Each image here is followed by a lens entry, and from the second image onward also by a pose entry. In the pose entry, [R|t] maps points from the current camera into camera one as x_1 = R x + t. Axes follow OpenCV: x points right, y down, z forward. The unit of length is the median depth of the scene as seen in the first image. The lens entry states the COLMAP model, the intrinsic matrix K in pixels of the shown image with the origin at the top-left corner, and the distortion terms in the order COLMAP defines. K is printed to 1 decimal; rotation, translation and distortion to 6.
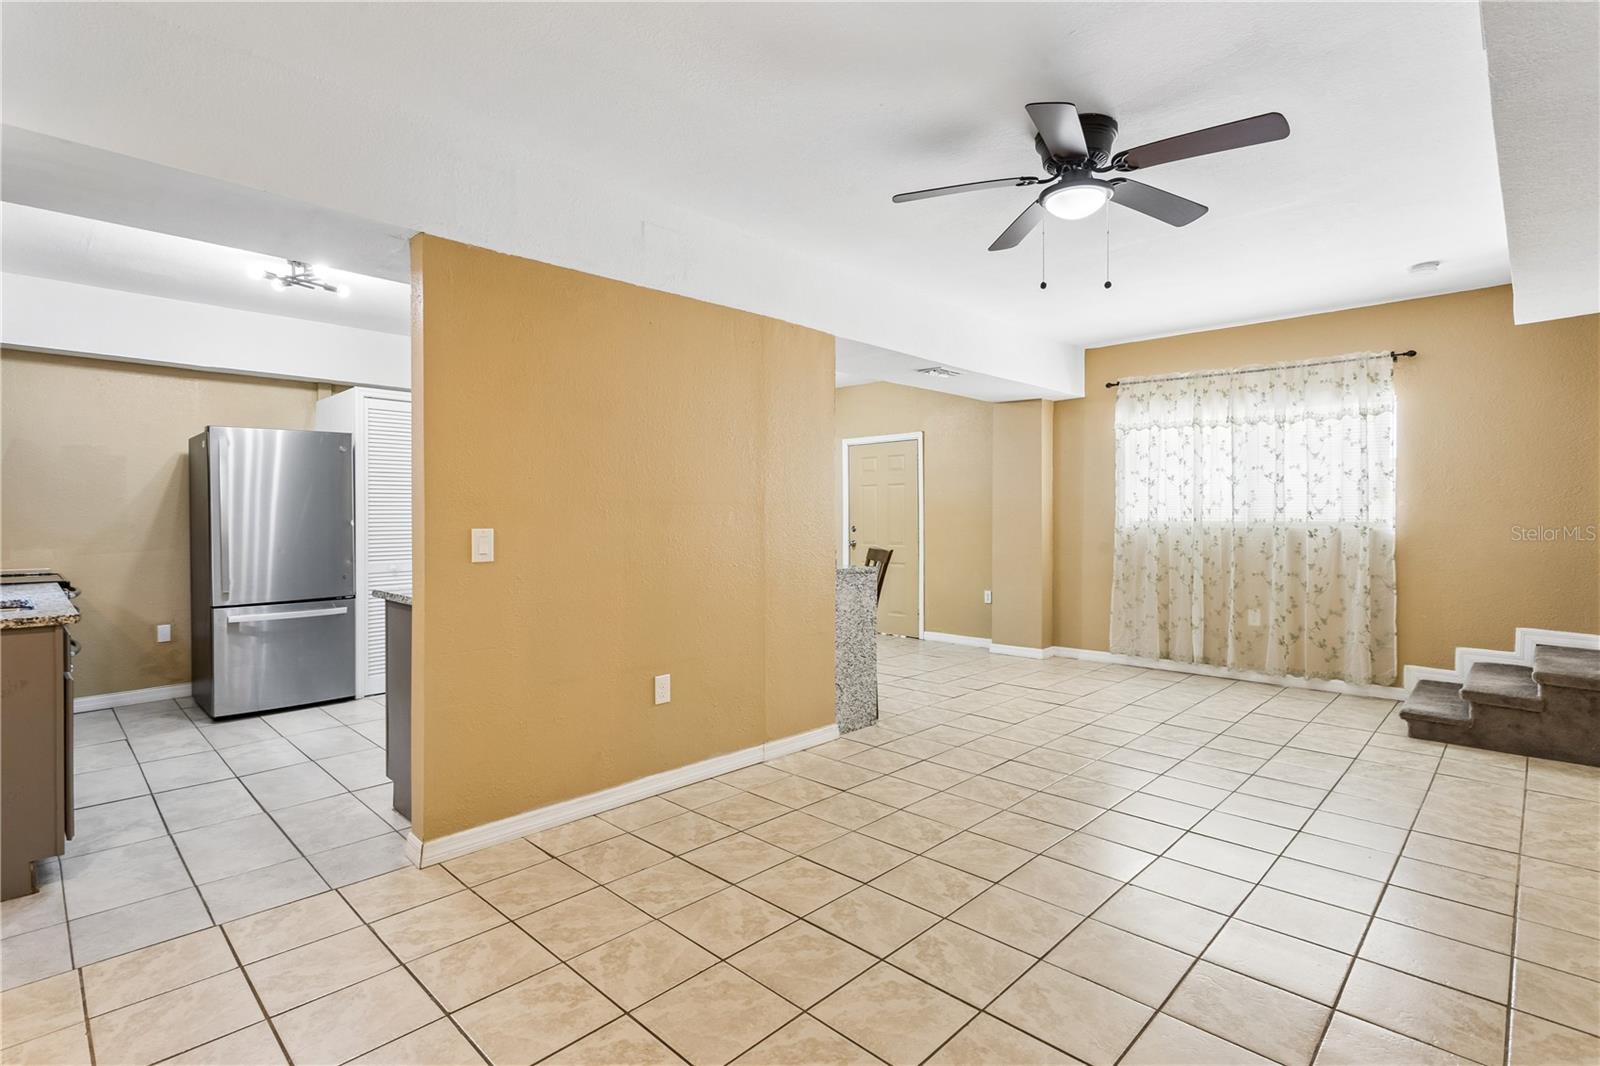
lens RADIAL K [[764.4, 0, 804.6], [0, 764.4, 519.7], [0, 0, 1]] dist [0.002078, -0.000938]
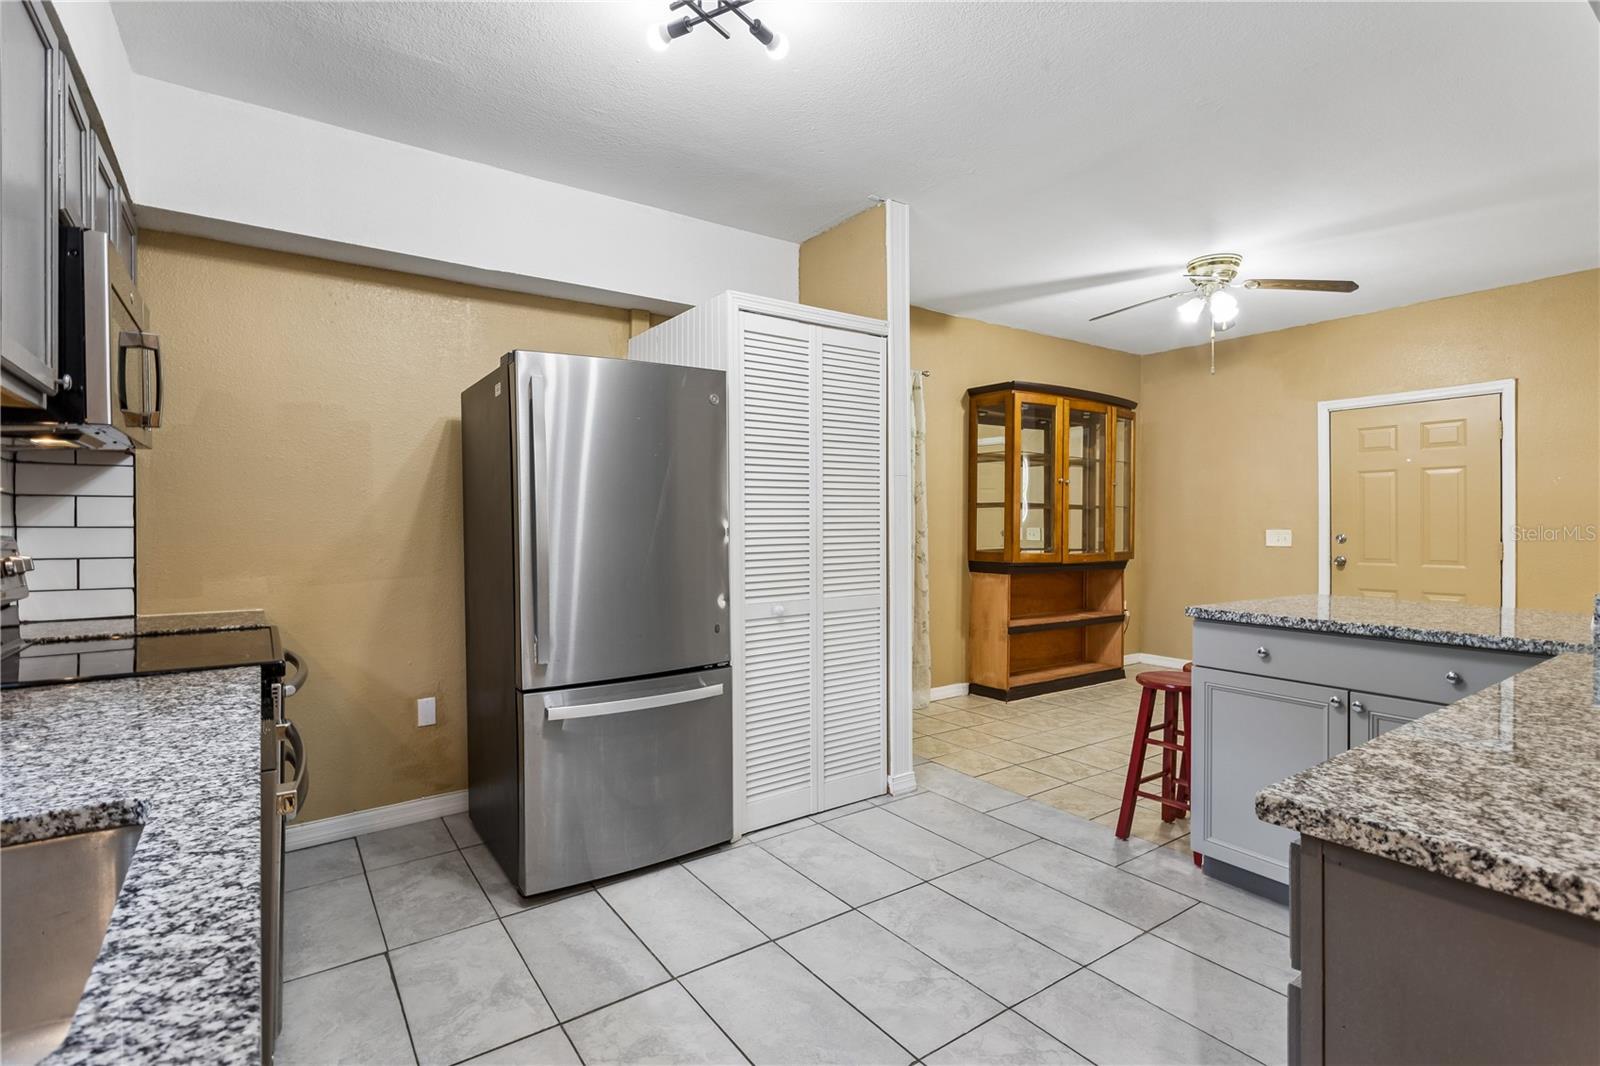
lens RADIAL K [[764.4, 0, 812.1], [0, 764.4, 538.1], [0, 0, 1]] dist [0.002078, -0.000938]
pose [[0.983978, 0.000552, -0.178290, -0.431764], [0.002339, 0.999869, 0.016005, -0.000581], [0.178275, -0.016166, 0.983848, 0.461860]]
